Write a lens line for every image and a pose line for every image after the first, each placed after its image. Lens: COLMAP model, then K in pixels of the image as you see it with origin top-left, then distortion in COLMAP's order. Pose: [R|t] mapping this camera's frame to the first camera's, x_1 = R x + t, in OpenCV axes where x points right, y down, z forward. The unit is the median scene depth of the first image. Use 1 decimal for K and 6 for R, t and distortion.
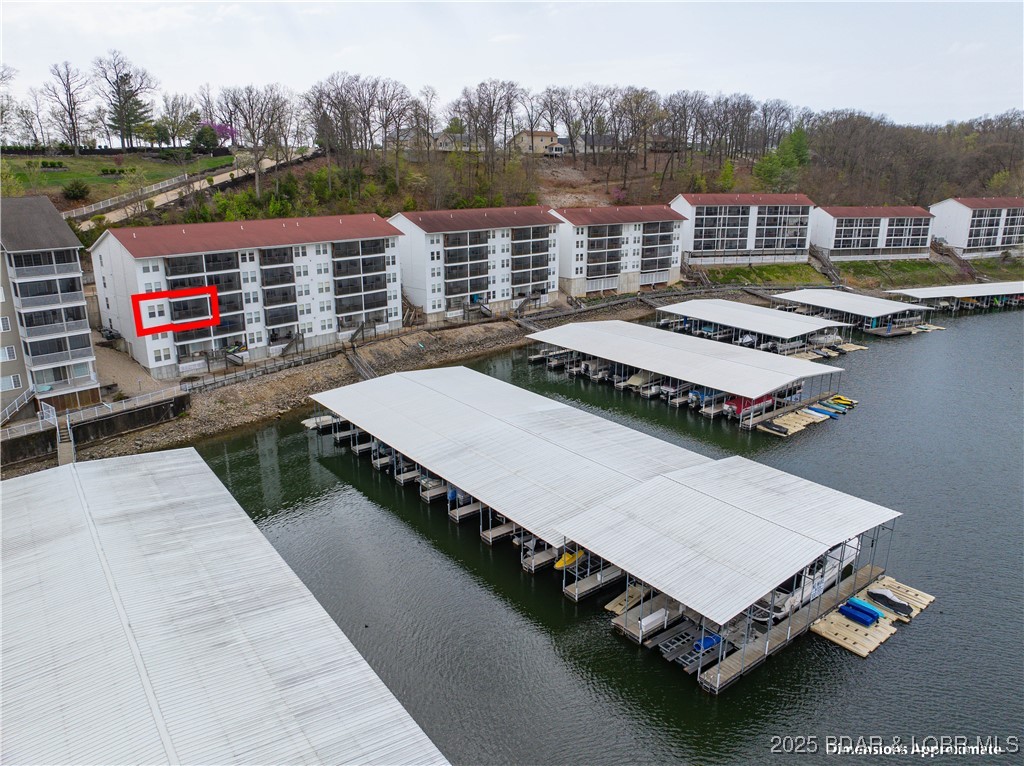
lens RADIAL K [[719.6, 0, 512.0], [0, 719.6, 383.0], [0, 0, 1]] dist [-0.044545, -0.000243]
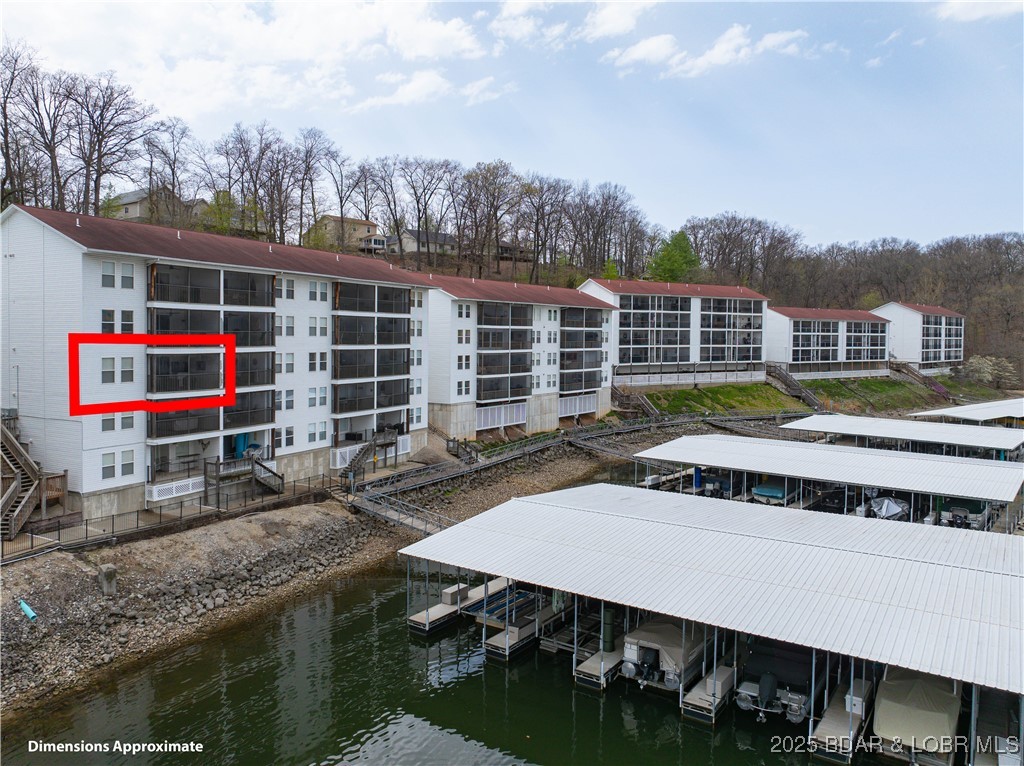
lens RADIAL K [[733.3, 0, 520.2], [0, 733.3, 341.4], [0, 0, 1]] dist [-0.030393, 0.005440]
pose [[0.956222, 0.001961, 0.292637, -0.021412], [0.078830, 0.961289, -0.264027, -0.055076], [-0.281826, 0.275537, 0.919050, 0.569081]]
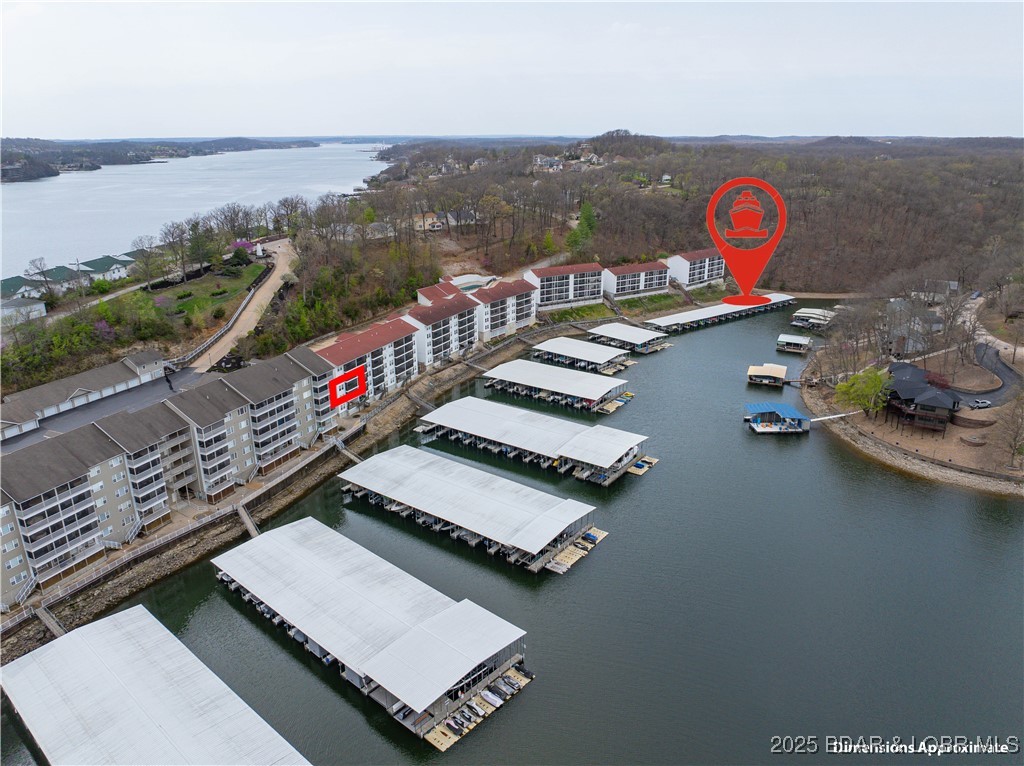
lens RADIAL K [[719.6, 0, 512.0], [0, 719.6, 383.0], [0, 0, 1]] dist [-0.044545, -0.000243]
pose [[0.957482, -0.097900, 0.271375, -0.390590], [0.085703, 0.994719, 0.056467, -0.128397], [-0.275470, -0.030809, 0.960816, -0.839992]]
